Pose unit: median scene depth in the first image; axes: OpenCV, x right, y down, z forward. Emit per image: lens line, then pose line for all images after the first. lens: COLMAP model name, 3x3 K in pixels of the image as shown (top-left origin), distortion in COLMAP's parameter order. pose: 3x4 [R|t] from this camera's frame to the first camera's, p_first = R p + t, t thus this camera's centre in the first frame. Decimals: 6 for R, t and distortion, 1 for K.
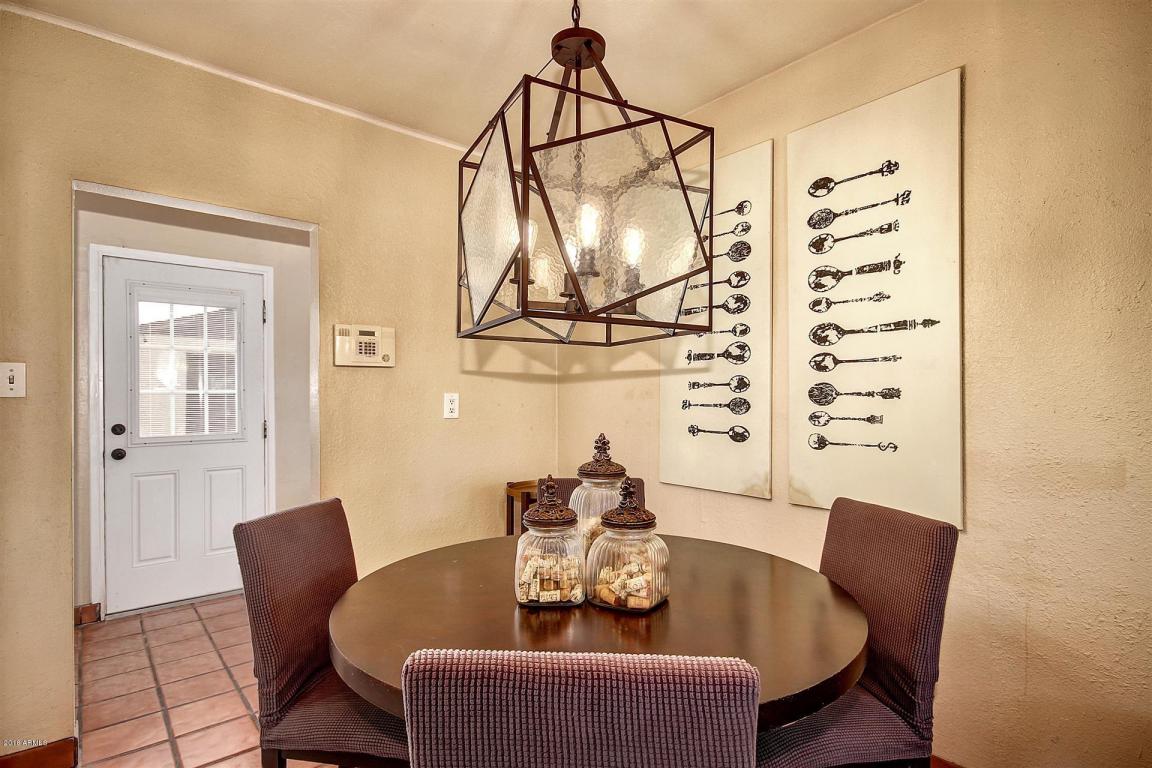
lens RADIAL K [[587.4, 0, 576.0], [0, 587.4, 384.0], [0, 0, 1]] dist [0.029975, -0.000016]
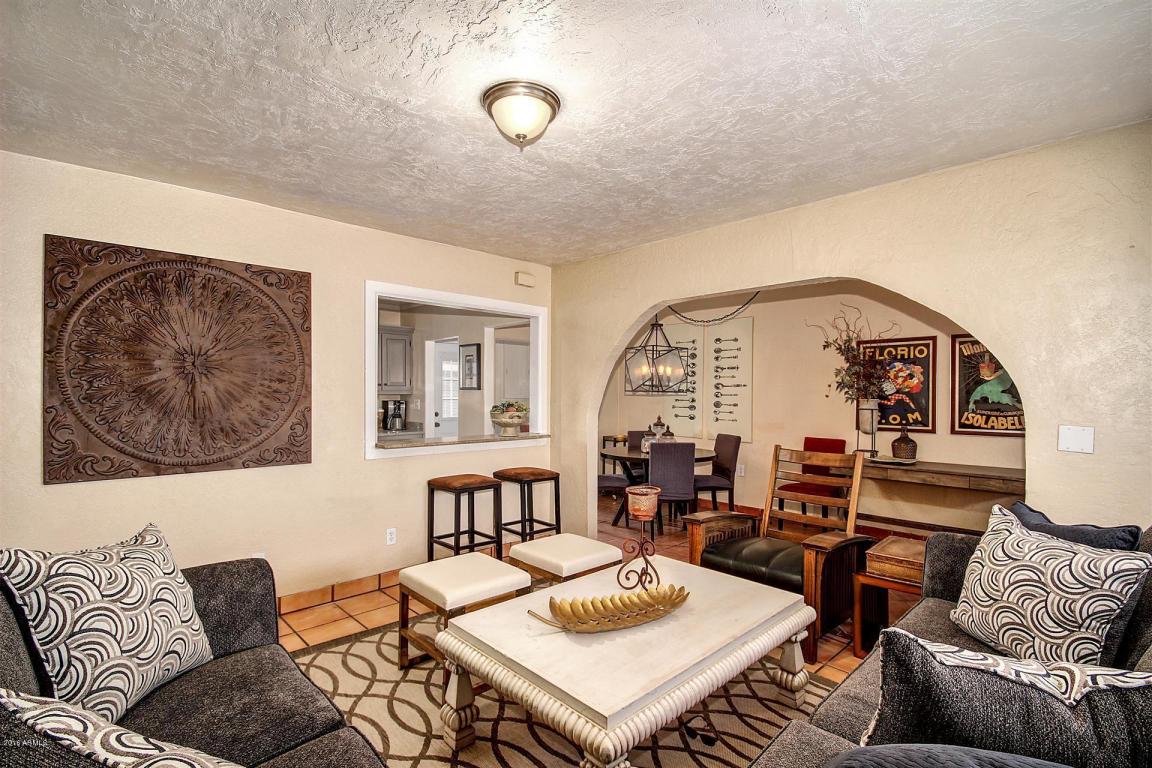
lens RADIAL K [[536.0, 0, 574.0], [0, 536.0, 393.9], [0, 0, 1]] dist [-0.000208, -0.000538]
pose [[0.998271, 0.009273, 0.058037, -0.540232], [-0.010792, 0.999606, 0.025914, -0.109014], [-0.057774, -0.026495, 0.997978, -1.889873]]
